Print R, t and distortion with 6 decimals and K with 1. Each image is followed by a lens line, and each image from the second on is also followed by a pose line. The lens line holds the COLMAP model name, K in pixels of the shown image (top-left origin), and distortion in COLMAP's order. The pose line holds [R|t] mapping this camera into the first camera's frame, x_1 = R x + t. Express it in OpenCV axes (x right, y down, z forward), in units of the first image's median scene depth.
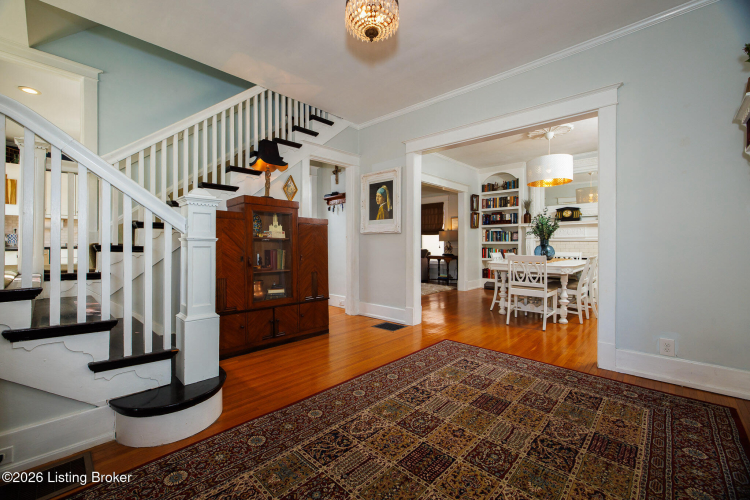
lens RADIAL K [[314.0, 0, 363.9], [0, 314.0, 244.2], [0, 0, 1]] dist [-0.000293, 0.000905]
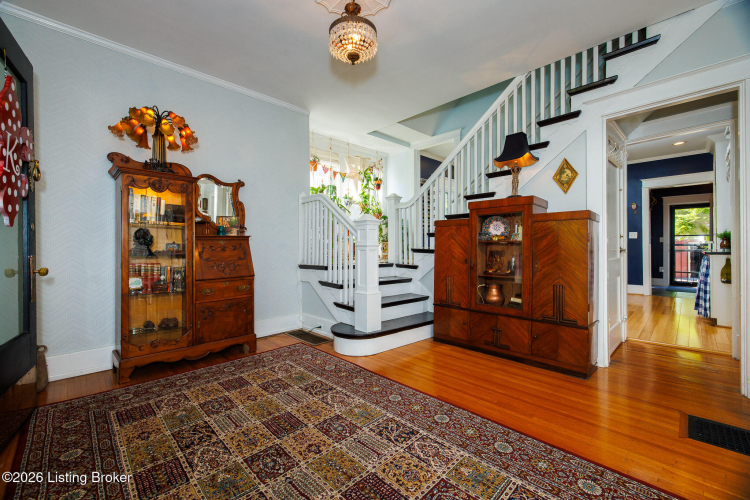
lens RADIAL K [[314.0, 0, 365.5], [0, 314.0, 247.6], [0, 0, 1]] dist [-0.000293, 0.000905]
pose [[-0.041138, -0.001108, -0.999153, 0.623835], [0.005333, 0.999985, -0.001328, -0.001171], [0.999139, -0.005383, -0.041131, 0.602182]]
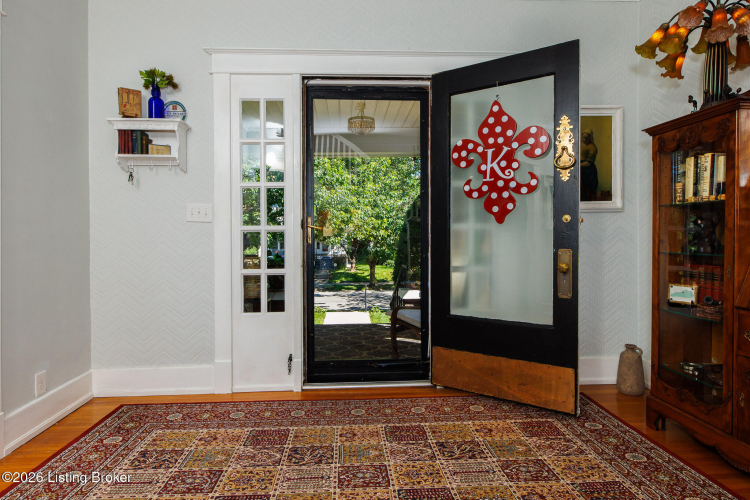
lens RADIAL K [[420.4, 0, 368.3], [0, 420.4, 244.8], [0, 0, 1]] dist [-0.006593, 0.004083]
pose [[-0.737446, -0.009019, 0.675346, -0.194441], [0.001517, 0.999886, 0.015009, -0.010330], [-0.675404, 0.012093, -0.737348, 0.847974]]
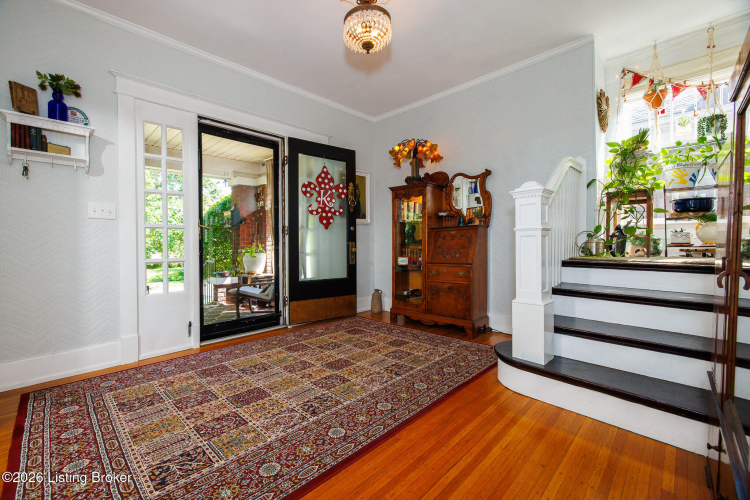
lens RADIAL K [[314.0, 0, 363.7], [0, 314.0, 251.4], [0, 0, 1]] dist [-0.000293, 0.000905]
pose [[-0.999913, 0.005303, 0.012086, 0.017589], [0.005549, 0.999776, 0.020427, 0.019740], [-0.011975, 0.020492, -0.999718, 1.175515]]
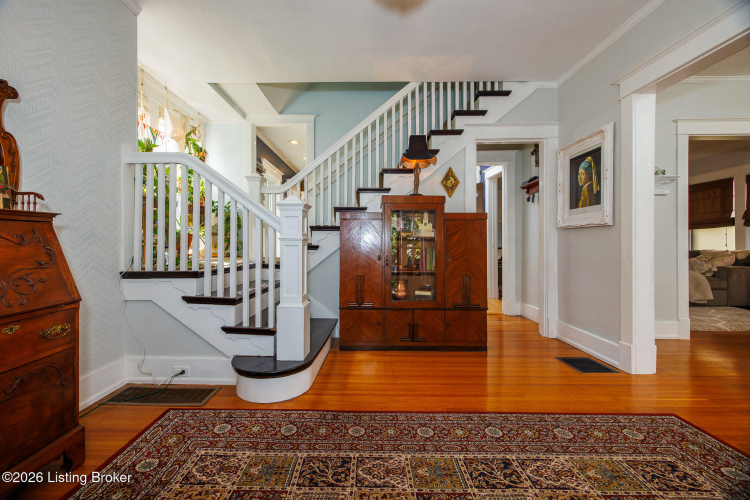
lens RADIAL K [[314.0, 0, 365.1], [0, 314.0, 245.0], [0, 0, 1]] dist [-0.000293, 0.000905]
pose [[0.686053, 0.001418, -0.727550, 0.287040], [0.001699, 0.999992, 0.003551, 0.001301], [0.727549, -0.003672, 0.686045, 0.223066]]
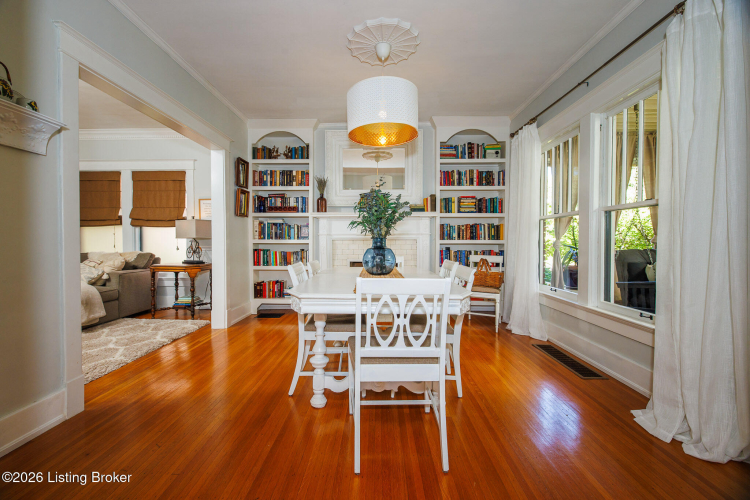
lens RADIAL K [[314.0, 0, 364.4], [0, 314.0, 245.5], [0, 0, 1]] dist [-0.000293, 0.000905]
pose [[0.741000, -0.011575, 0.671405, 0.266710], [0.003566, 0.999905, 0.013302, -0.008726], [-0.671495, -0.007462, 0.740971, 0.859388]]
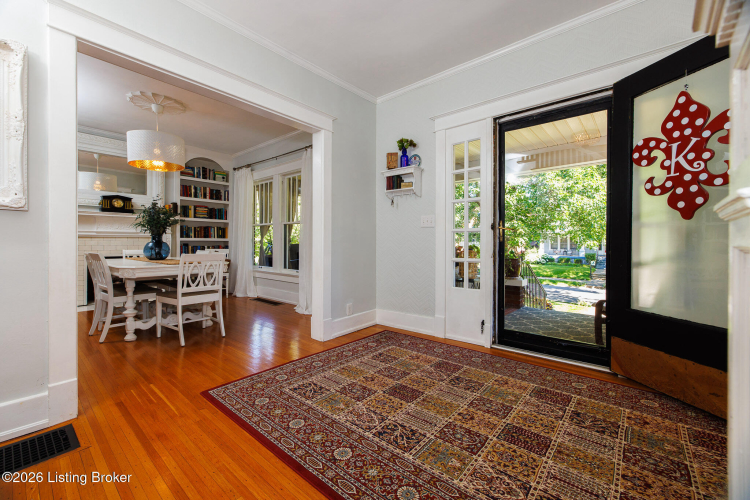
lens RADIAL K [[314.0, 0, 367.2], [0, 314.0, 244.5], [0, 0, 1]] dist [-0.000293, 0.000905]
pose [[-0.054792, -0.010693, 0.998441, -0.373188], [-0.001870, 0.999942, 0.010607, 0.002446], [-0.998496, -0.001286, -0.054808, 0.702600]]
